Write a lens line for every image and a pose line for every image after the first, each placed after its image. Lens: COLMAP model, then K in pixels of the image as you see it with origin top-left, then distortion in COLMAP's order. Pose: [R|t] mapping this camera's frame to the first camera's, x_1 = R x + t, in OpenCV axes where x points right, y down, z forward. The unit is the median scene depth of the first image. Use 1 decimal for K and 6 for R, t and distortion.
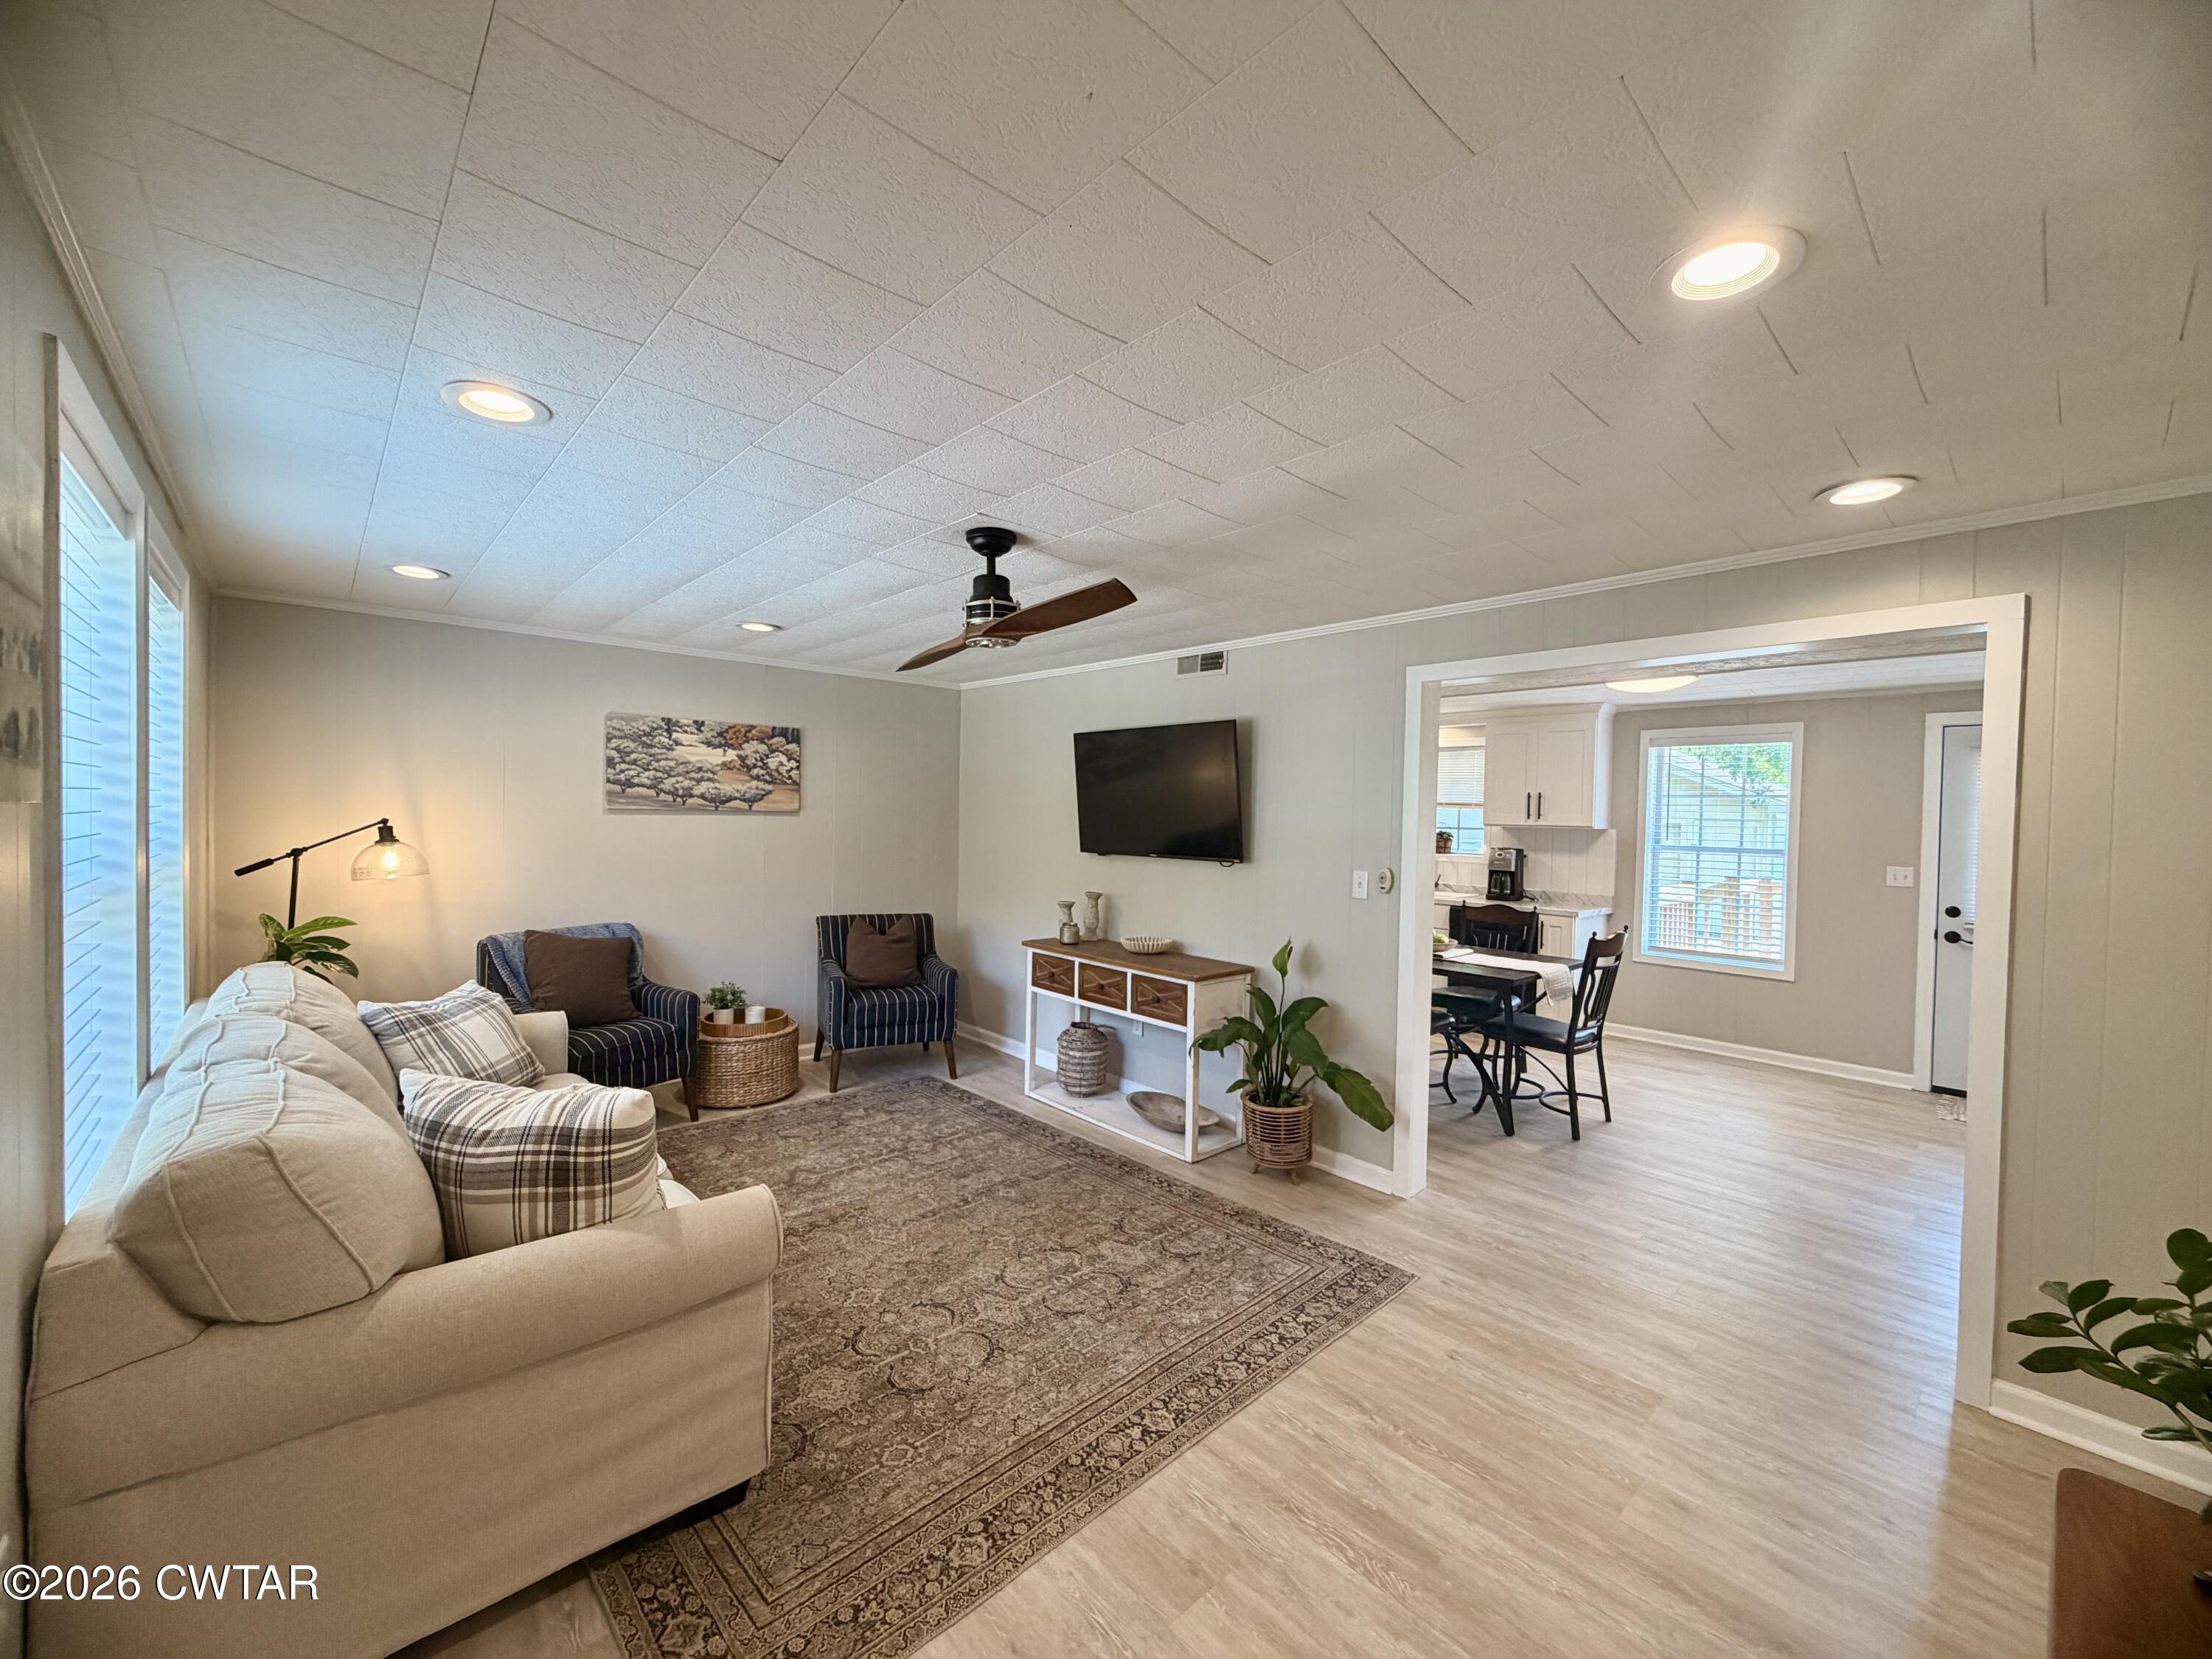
lens RADIAL K [[879.4, 0, 1102.9], [0, 879.4, 830.4], [0, 0, 1]] dist [0.001213, 0.000533]
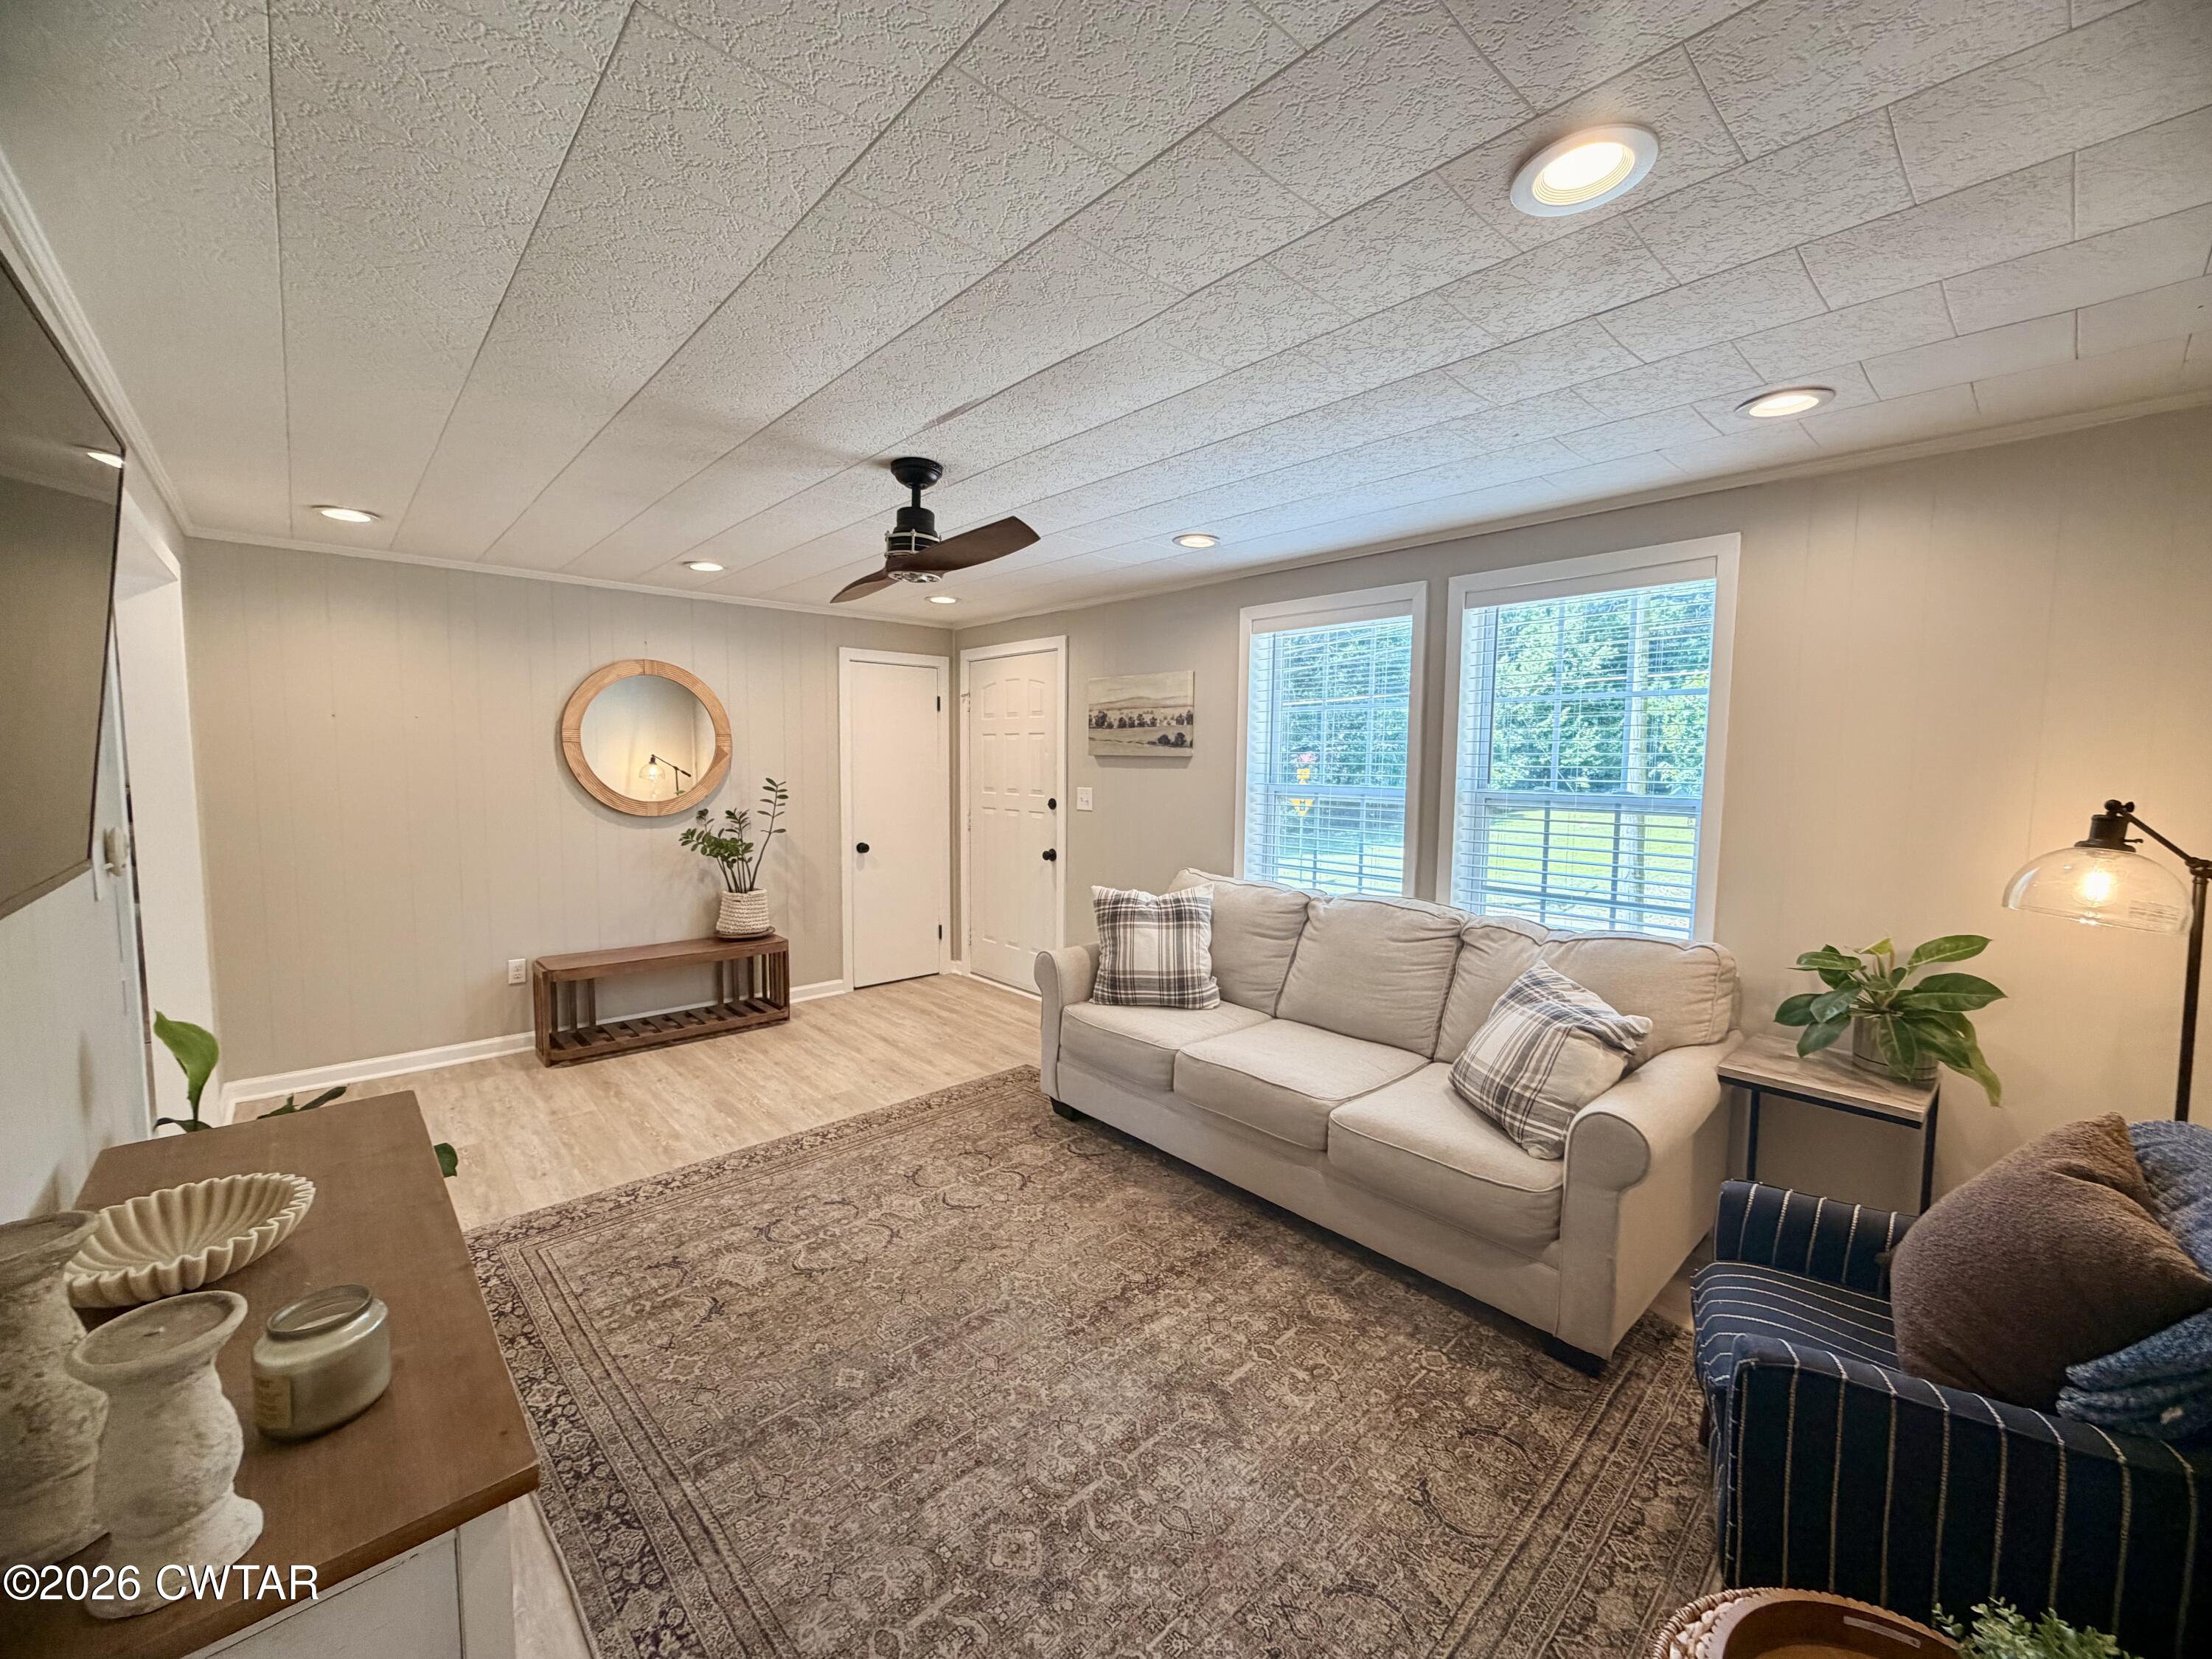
lens RADIAL K [[879.4, 0, 1101.0], [0, 879.4, 835.1], [0, 0, 1]] dist [0.001213, 0.000533]
pose [[-0.999354, -0.035933, 0.000138, -0.248053], [-0.035714, 0.993663, 0.106575, -0.026720], [-0.003967, 0.106501, -0.994305, 1.448089]]
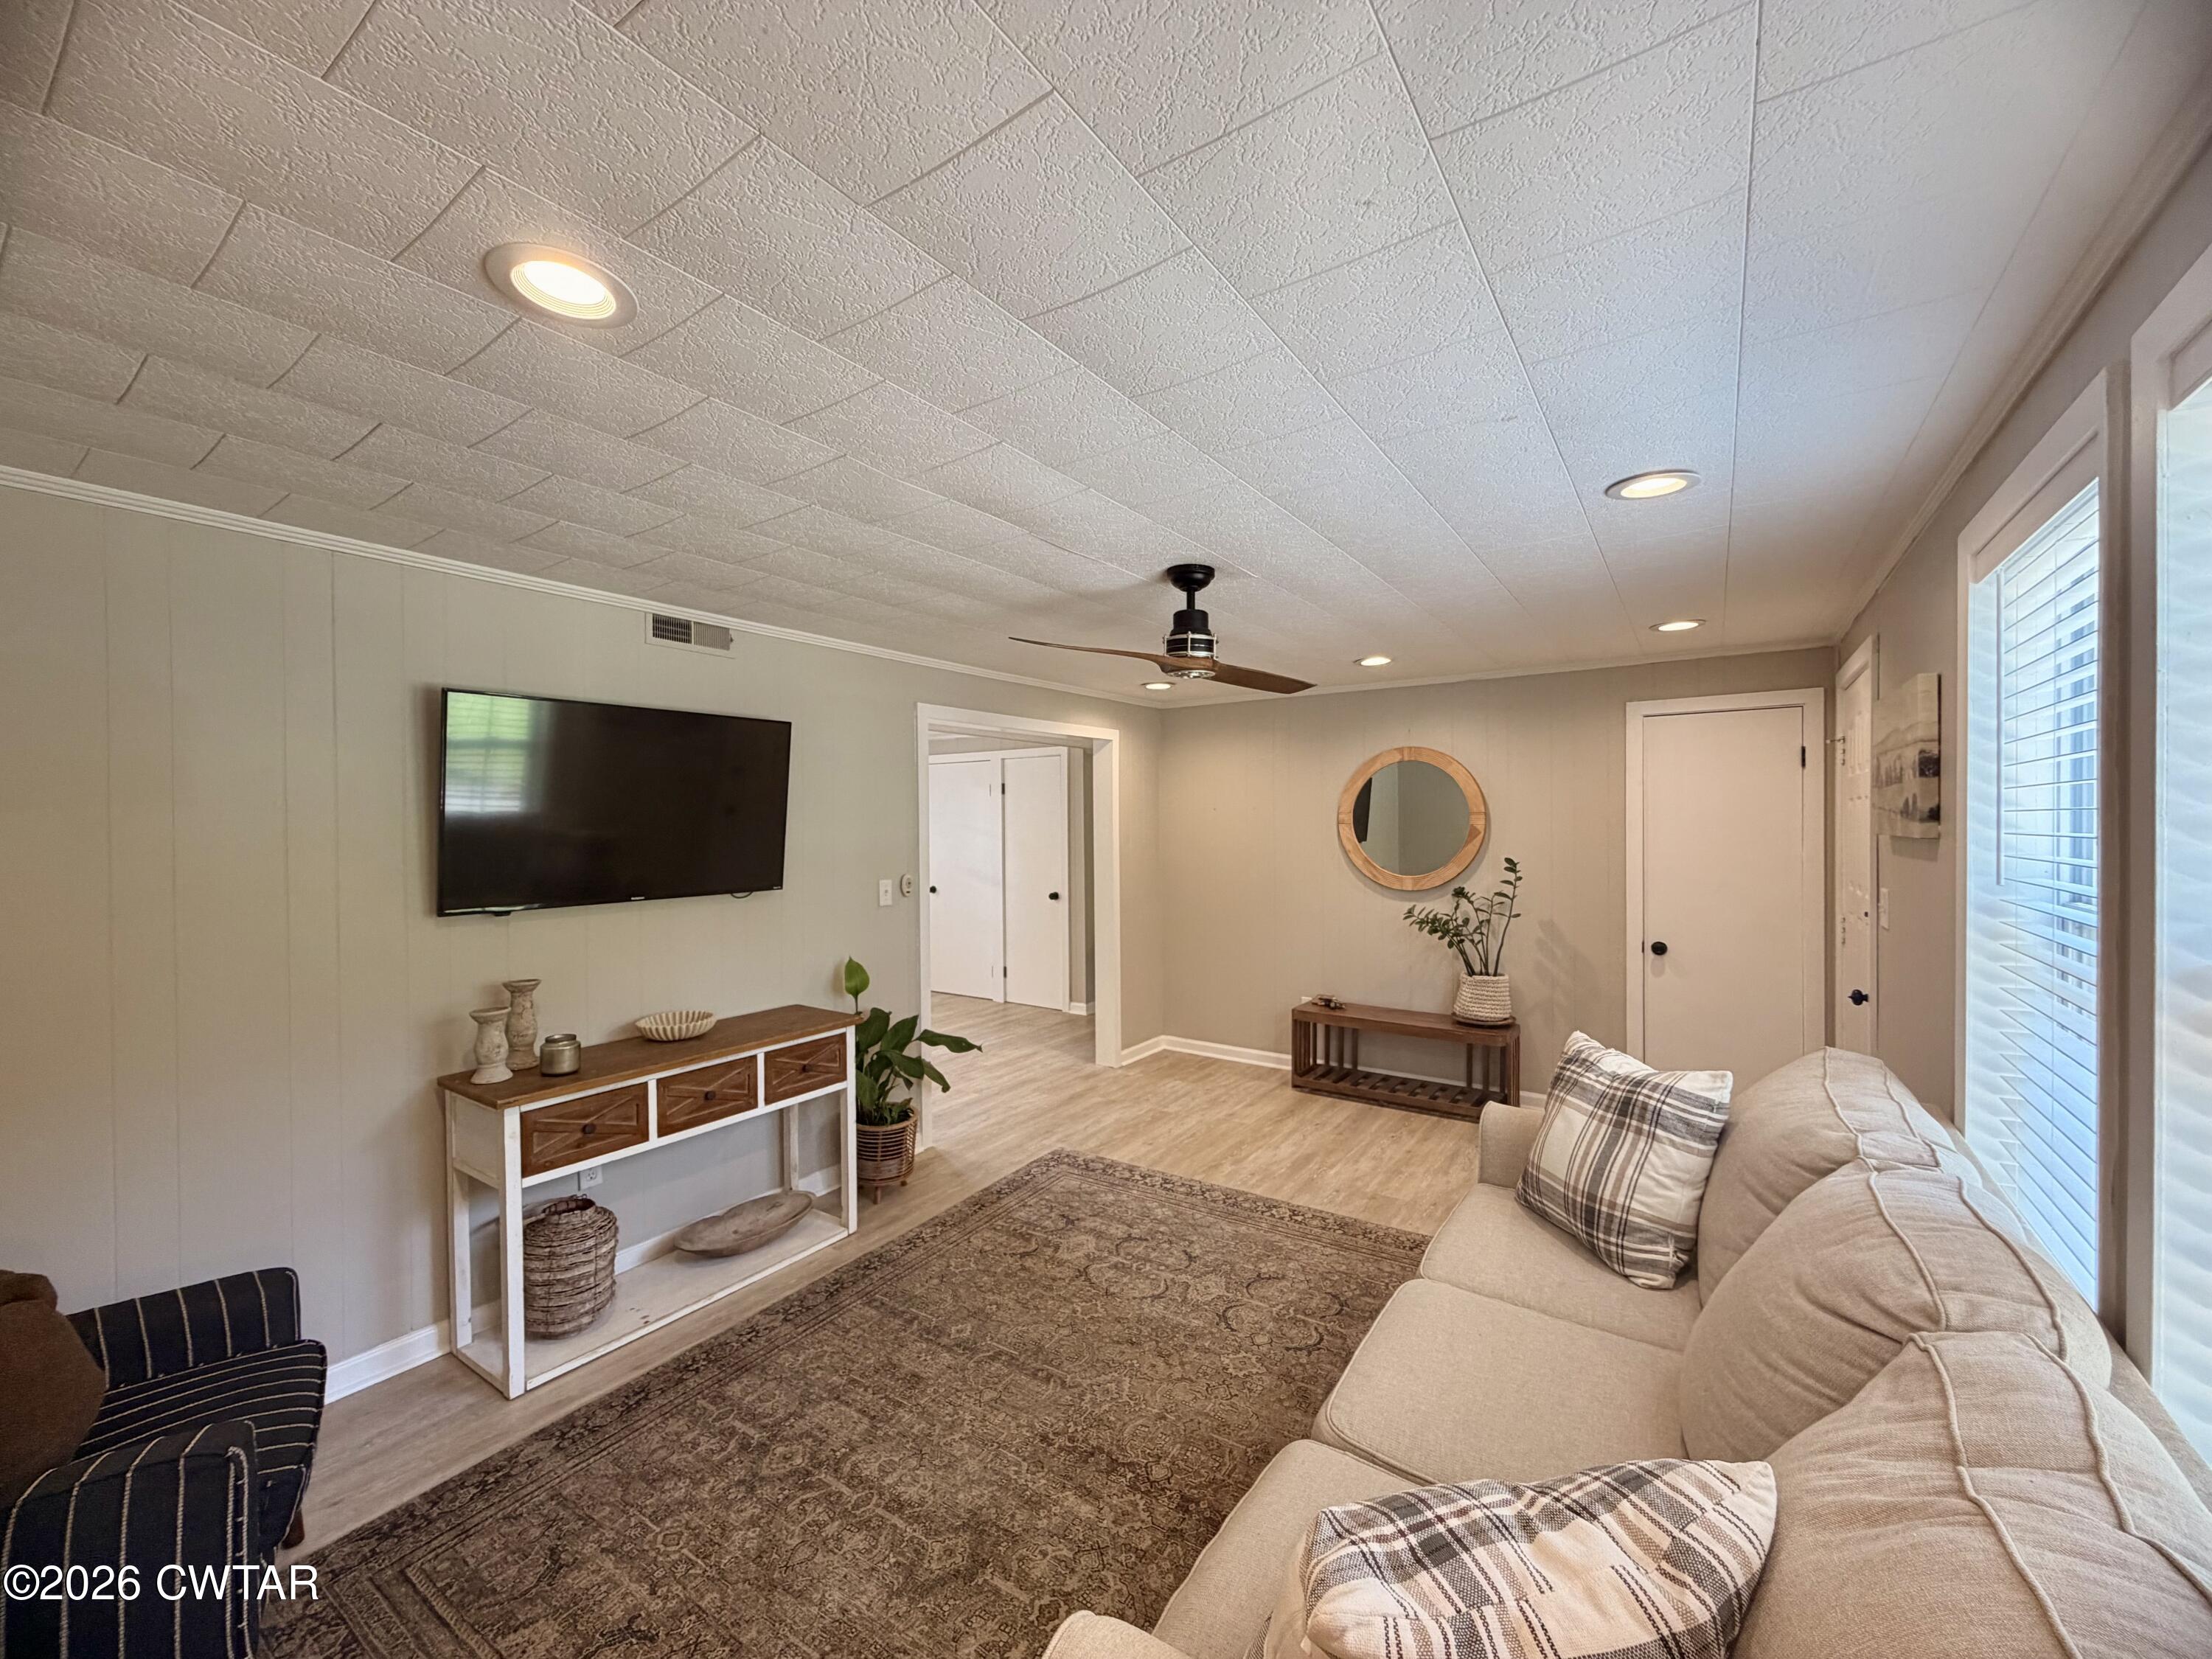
lens RADIAL K [[879.4, 0, 1101.3], [0, 879.4, 827.1], [0, 0, 1]] dist [0.001213, 0.000533]
pose [[-0.223611, -0.028539, 0.974261, -0.813284], [0.020949, 0.999200, 0.034078, -0.050328], [-0.974453, 0.028030, -0.222834, 0.965222]]
